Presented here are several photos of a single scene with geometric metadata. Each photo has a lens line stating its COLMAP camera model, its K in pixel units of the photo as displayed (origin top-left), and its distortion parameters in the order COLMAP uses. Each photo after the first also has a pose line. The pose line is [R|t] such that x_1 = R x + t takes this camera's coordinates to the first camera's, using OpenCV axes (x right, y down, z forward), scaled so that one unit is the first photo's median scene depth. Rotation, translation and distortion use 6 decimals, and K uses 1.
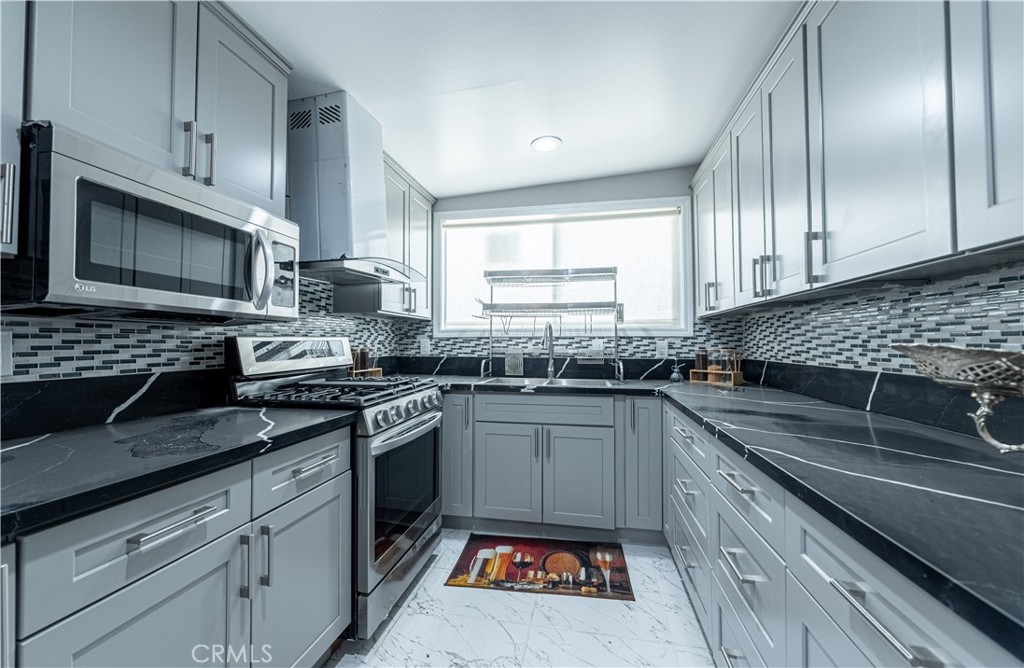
lens RADIAL K [[396.4, 0, 513.5], [0, 396.4, 335.0], [0, 0, 1]] dist [0.007606, 0.000149]
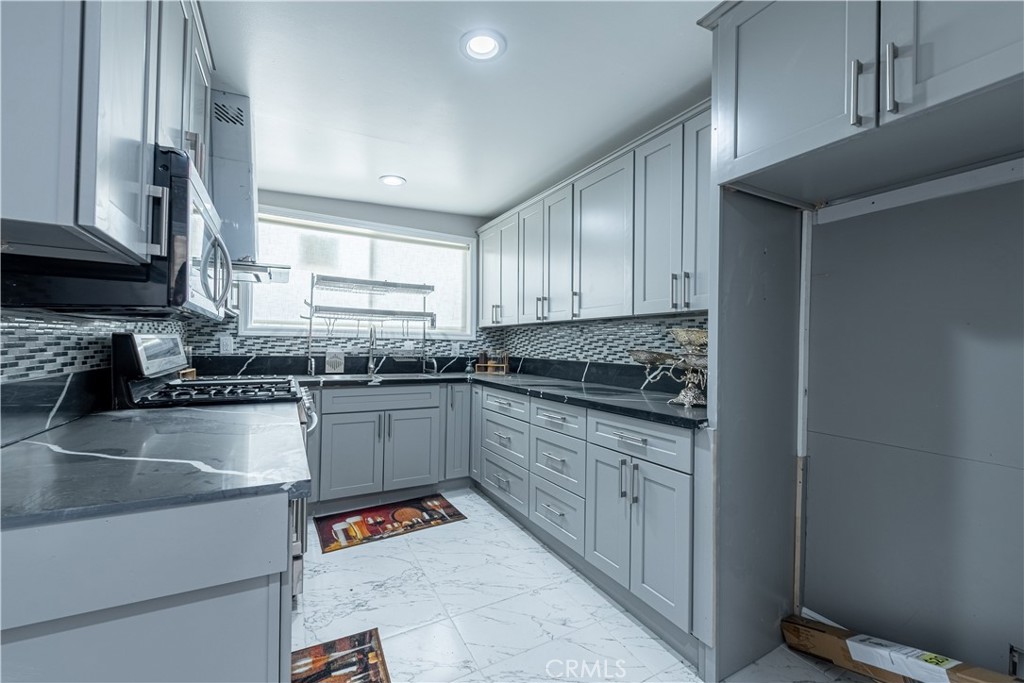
lens RADIAL K [[399.1, 0, 509.3], [0, 399.1, 341.1], [0, 0, 1]] dist [0.004052, -0.001525]
pose [[0.768855, 0.019323, 0.639132, -0.420983], [-0.030129, 0.999528, 0.006026, -0.006958], [-0.638713, -0.023890, 0.769074, -0.181755]]
